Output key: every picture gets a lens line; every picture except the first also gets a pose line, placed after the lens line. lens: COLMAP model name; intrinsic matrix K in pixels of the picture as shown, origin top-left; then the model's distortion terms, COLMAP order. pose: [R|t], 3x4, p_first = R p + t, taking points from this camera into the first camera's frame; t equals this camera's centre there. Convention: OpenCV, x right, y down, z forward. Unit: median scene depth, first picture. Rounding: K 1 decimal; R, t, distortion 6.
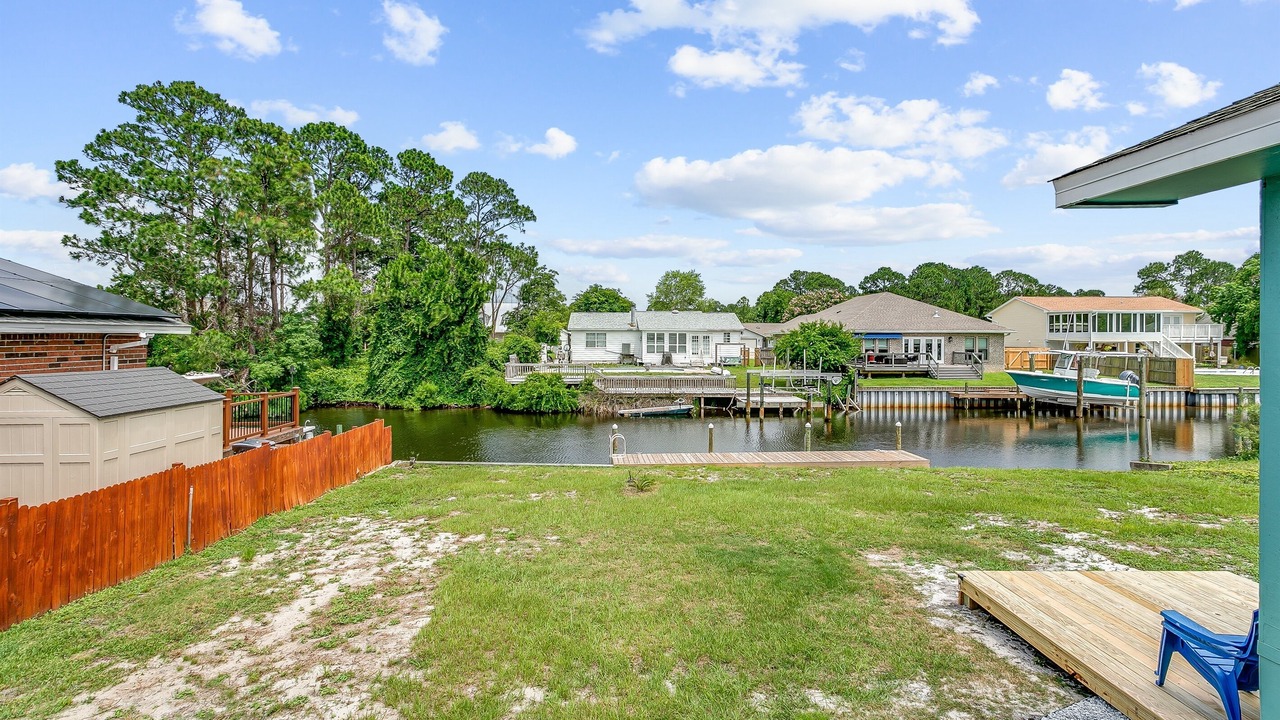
lens RADIAL K [[624.8, 0, 635.4], [0, 624.8, 340.1], [0, 0, 1]] dist [0.004954, 0.001290]
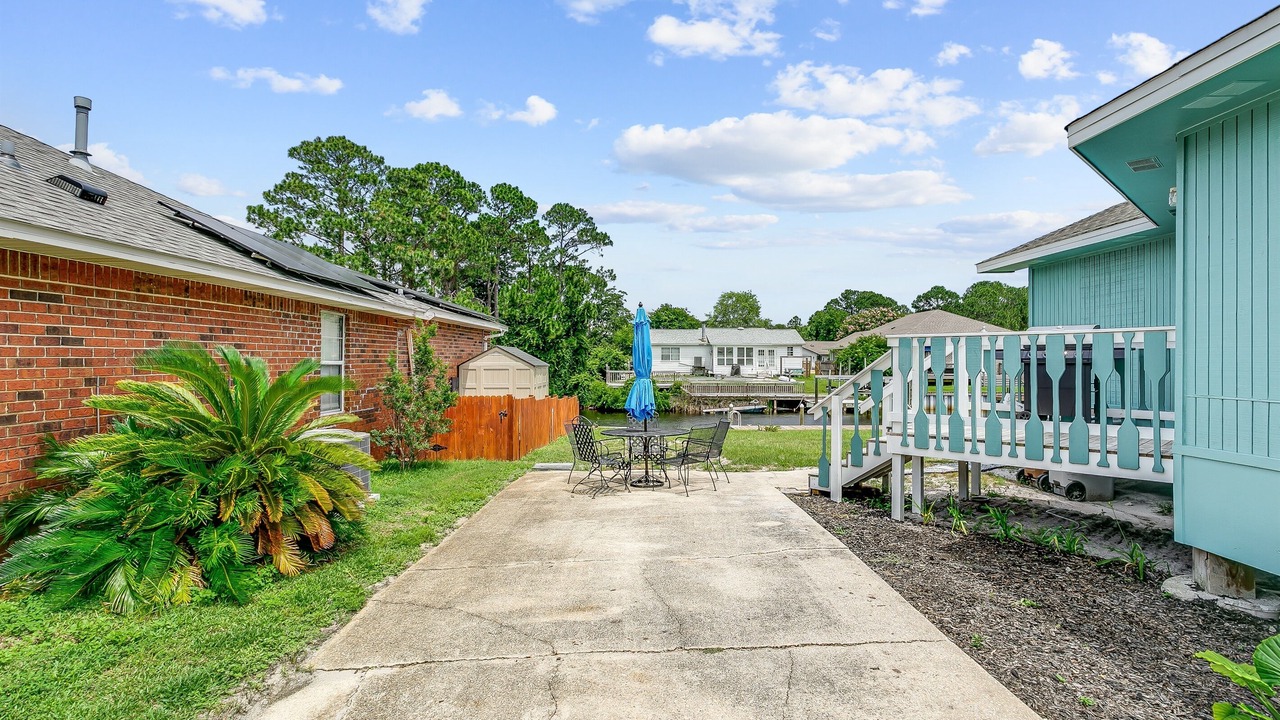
lens RADIAL K [[652.0, 0, 640.0], [0, 652.0, 360.0], [0, 0, 1]] dist [-0.023693, 0.000182]
pose [[0.998586, -0.000838, -0.053154, -0.060736], [0.000587, 0.999989, -0.004751, 0.017738], [0.053157, 0.004713, 0.998575, -0.167089]]
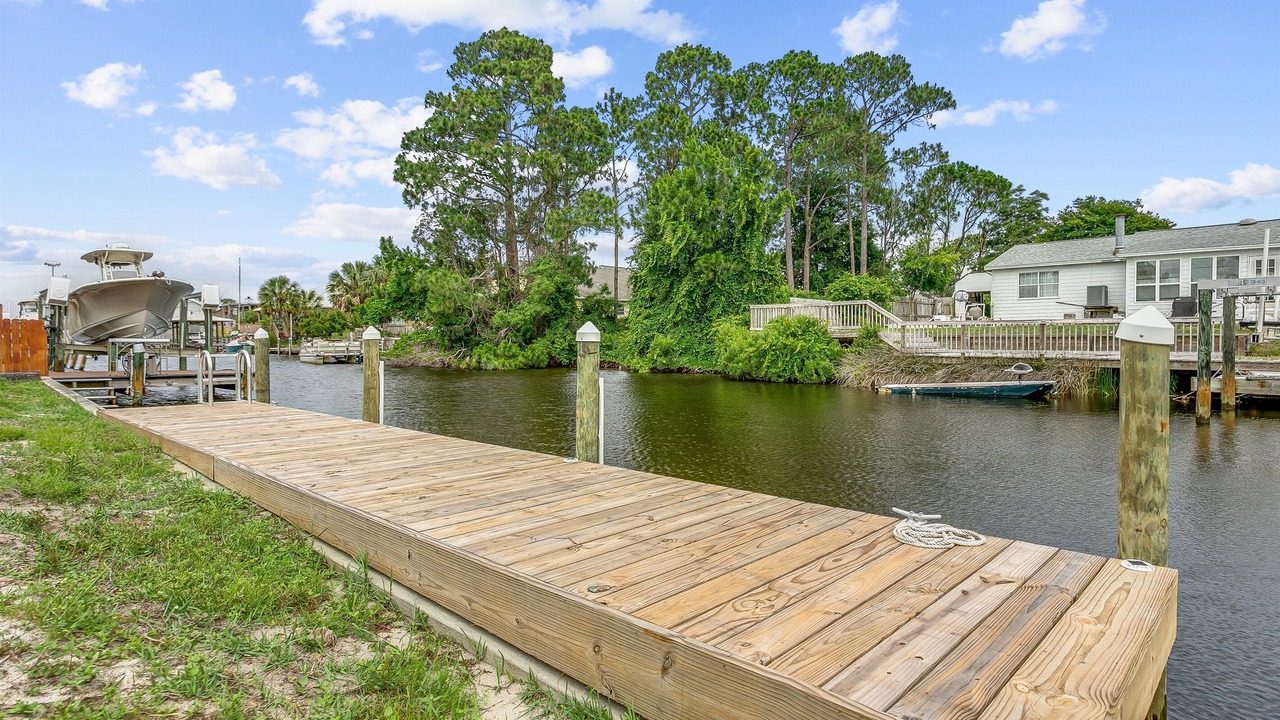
lens RADIAL K [[693.9, 0, 674.4], [0, 693.9, 347.9], [0, 0, 1]] dist [0.030693, 0.001774]
pose [[0.696281, 0.004845, -0.717753, 0.182668], [0.005588, 0.999910, 0.012171, 0.053856], [0.717747, -0.012486, 0.696192, 0.339763]]
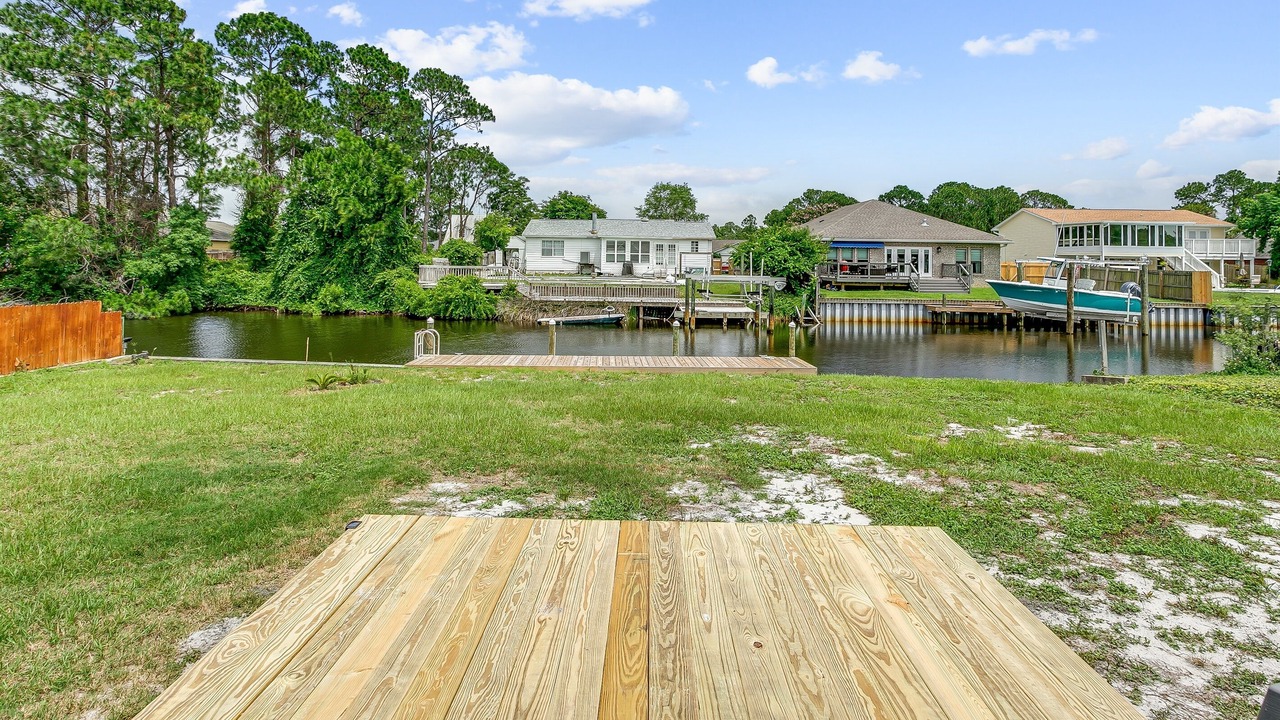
lens RADIAL K [[640.8, 0, 636.9], [0, 640.8, 239.3], [0, 0, 1]] dist [0.004363, 0.000546]
pose [[0.999441, 0.010254, -0.031810, 0.099564], [-0.011485, 0.999182, -0.038771, 0.024285], [0.031386, 0.039115, 0.998742, 0.066816]]
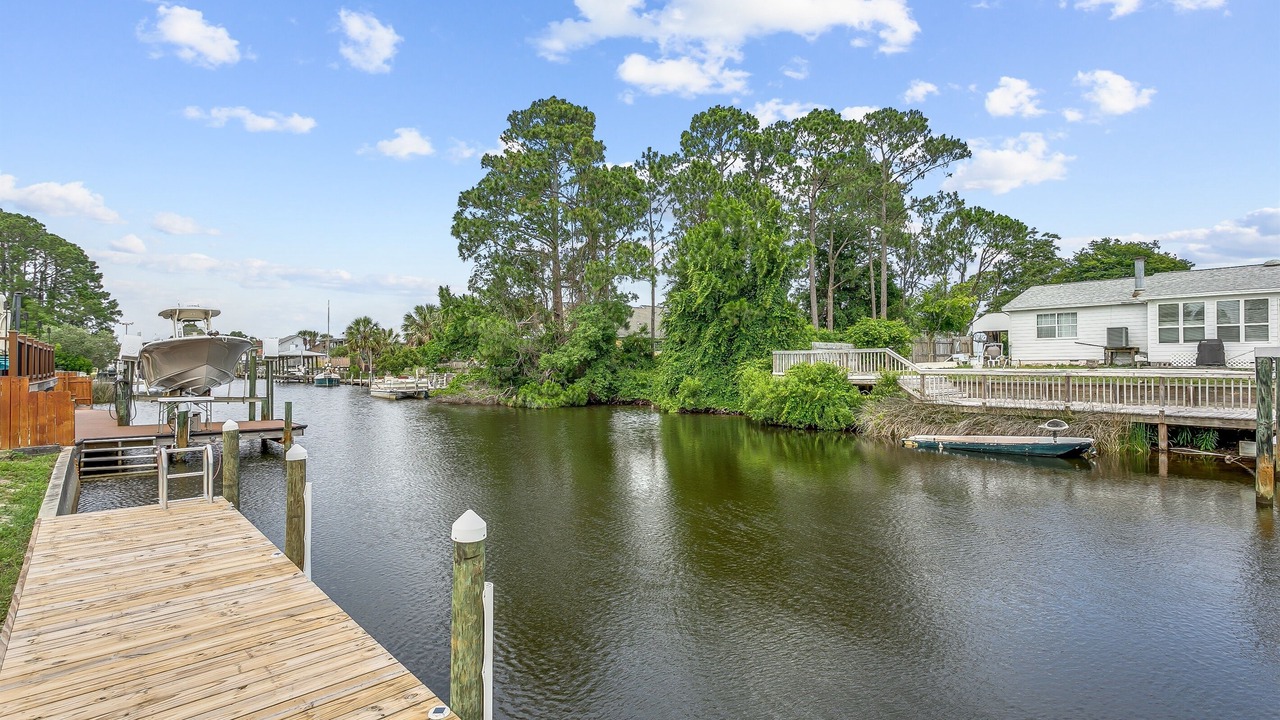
lens RADIAL K [[611.6, 0, 676.2], [0, 611.6, 357.1], [0, 0, 1]] dist [0.035396, -0.000187]
pose [[0.649202, -0.013239, -0.760501, 0.165024], [0.007669, 0.999912, -0.010859, 0.037722], [0.760577, 0.001217, 0.649246, 0.373532]]
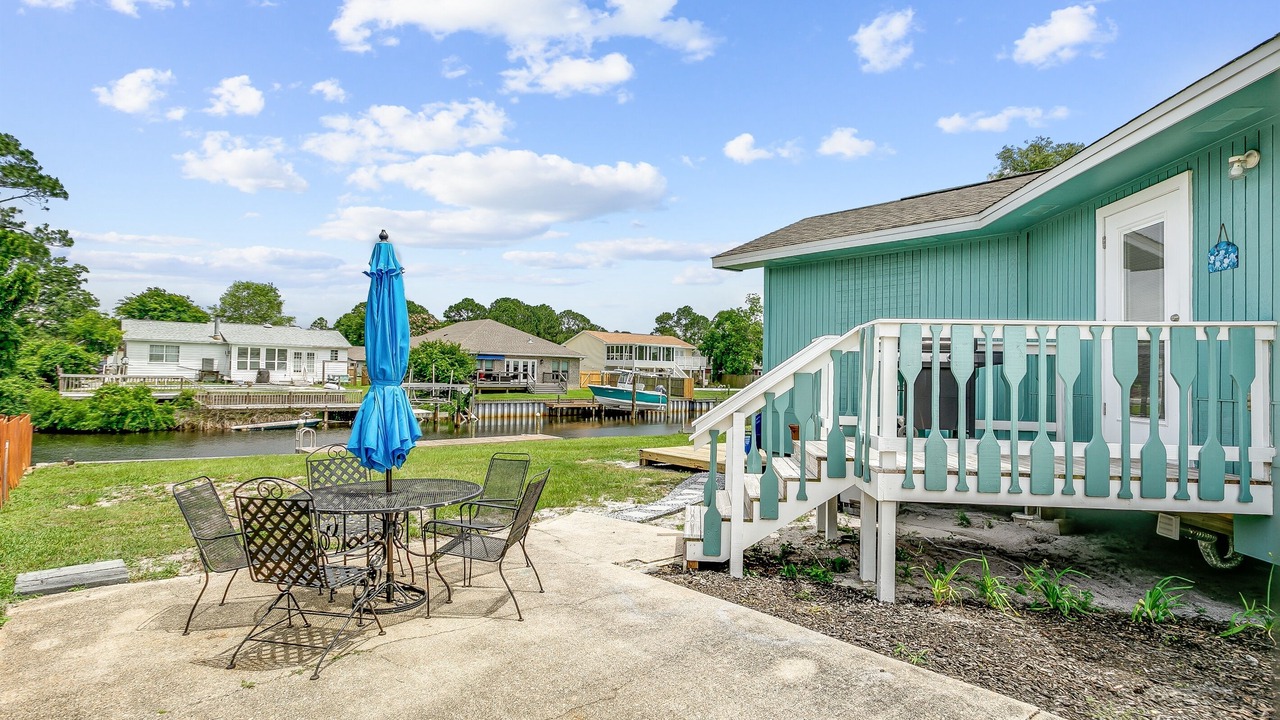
lens RADIAL K [[644.1, 0, 640.0], [0, 644.1, 360.0], [0, 0, 1]] dist [0.000021, -0.001364]
pose [[0.790527, 0.026139, 0.611869, -0.095508], [-0.015515, 0.999623, -0.022658, 0.020019], [-0.612231, 0.008419, 0.790634, -0.078422]]
